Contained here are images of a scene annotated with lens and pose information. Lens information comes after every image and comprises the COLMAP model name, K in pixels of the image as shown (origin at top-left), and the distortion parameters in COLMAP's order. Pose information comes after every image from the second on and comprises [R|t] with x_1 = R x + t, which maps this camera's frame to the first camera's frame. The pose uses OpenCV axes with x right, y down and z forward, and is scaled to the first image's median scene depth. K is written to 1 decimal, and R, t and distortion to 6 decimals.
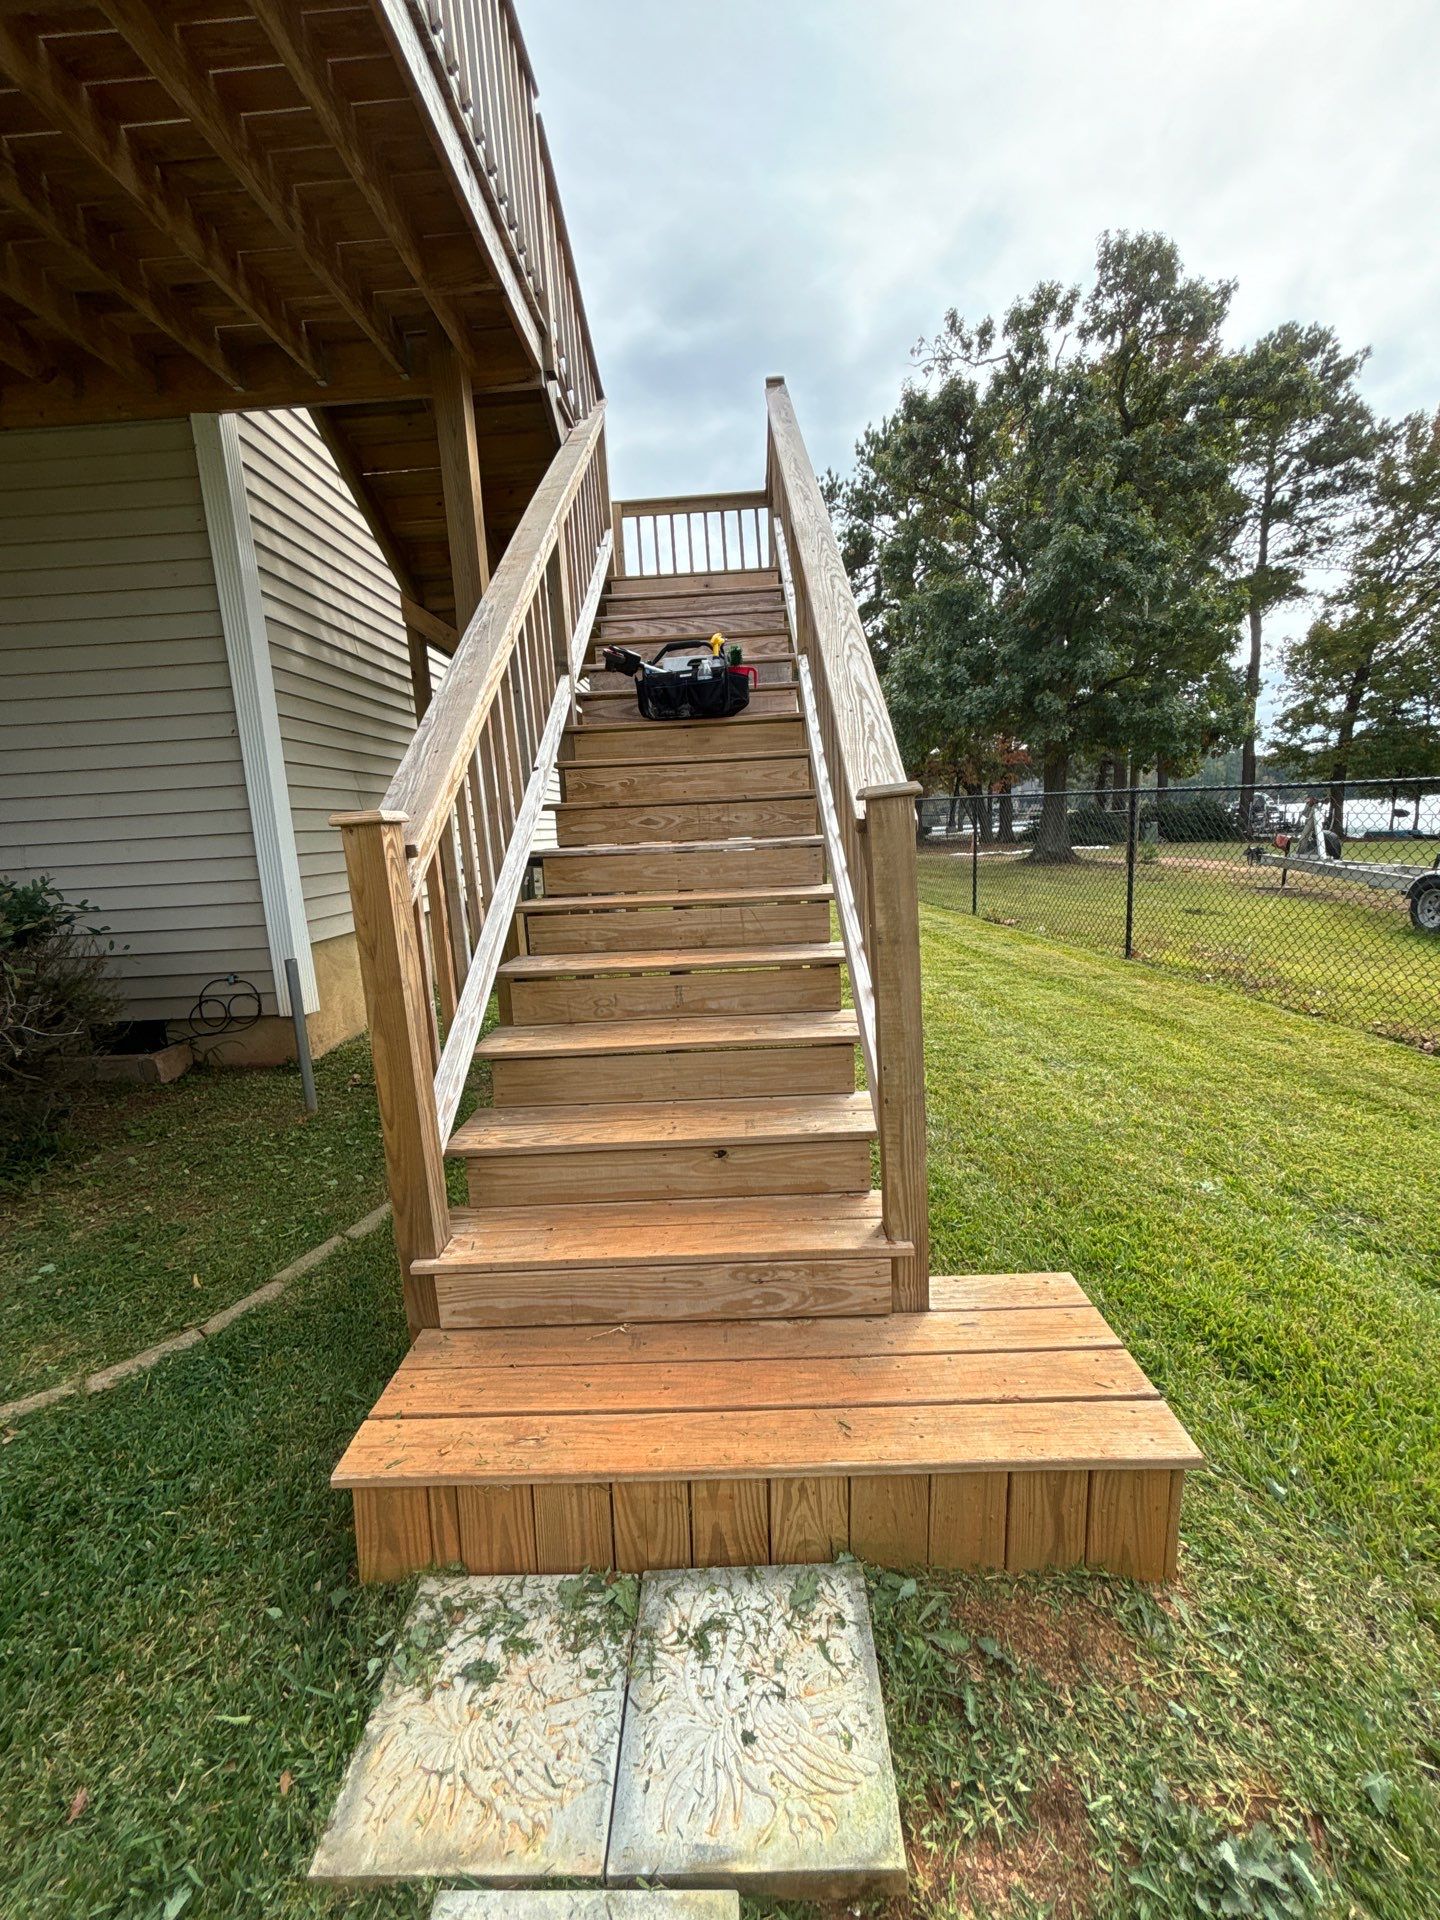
lens RADIAL K [[769.9, 0, 715.6], [0, 769.9, 968.3], [0, 0, 1]] dist [0.009865, -0.001766]
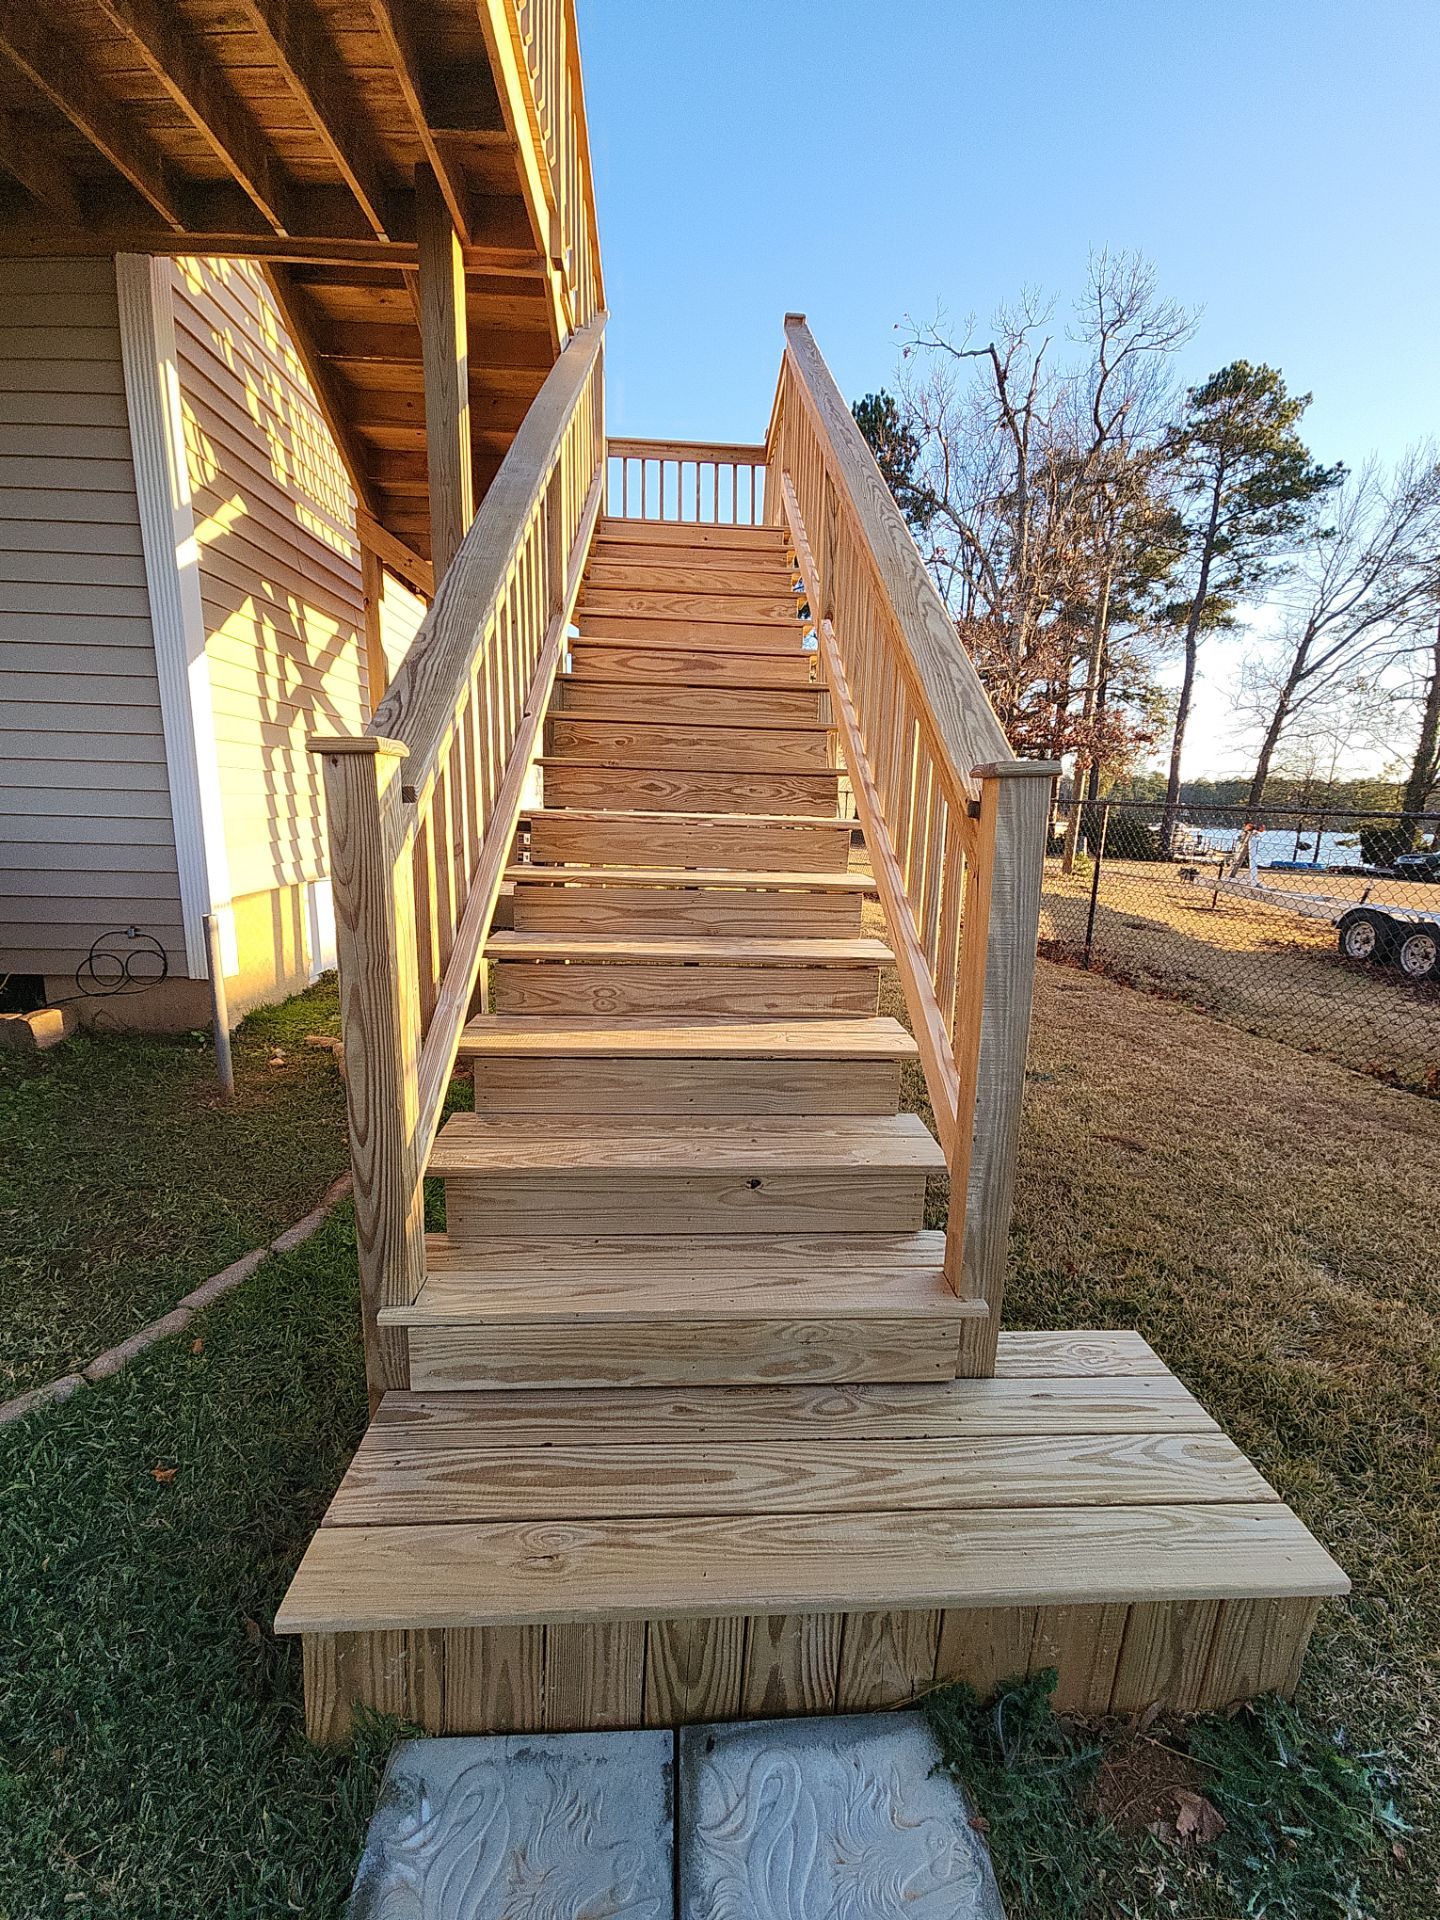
lens RADIAL K [[781.1, 0, 706.2], [0, 781.1, 962.7], [0, 0, 1]] dist [0.013365, 0.000995]
pose [[0.994394, 0.064063, 0.084126, -0.045895], [-0.065151, 0.997823, 0.010250, -0.002230], [-0.083286, -0.015673, 0.996402, 0.052336]]
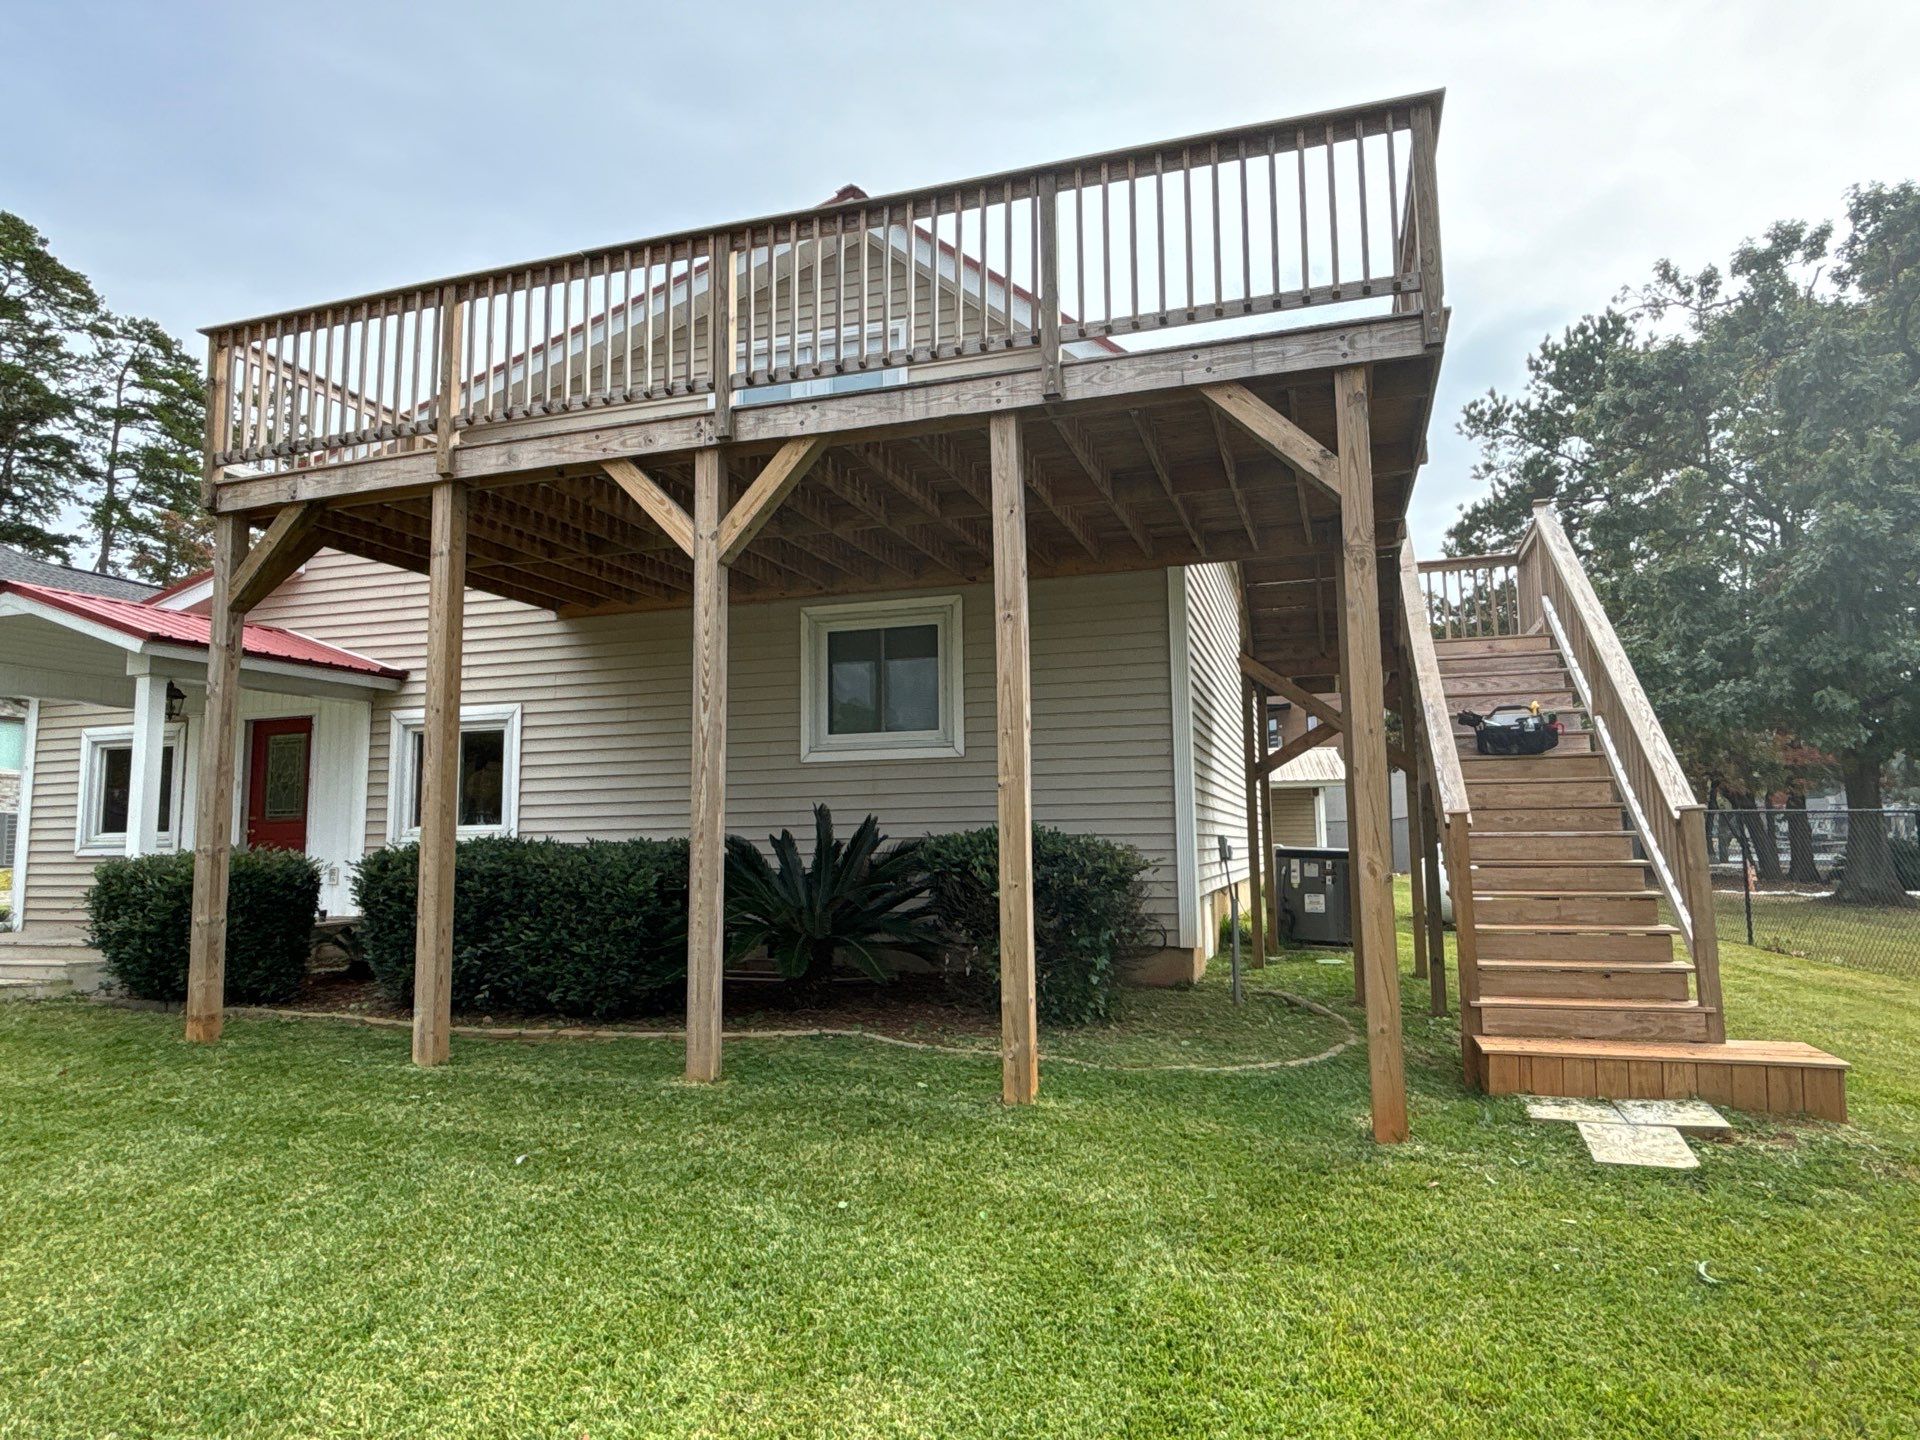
lens RADIAL K [[1178.3, 0, 965.7], [0, 1178.3, 724.7], [0, 0, 1]] dist [0.021139, -0.015990]
pose [[0.964790, 0.014776, -0.262605, -0.286146], [-0.085698, 0.961597, -0.260742, 0.196604], [0.248668, 0.274066, 0.929006, -0.888025]]
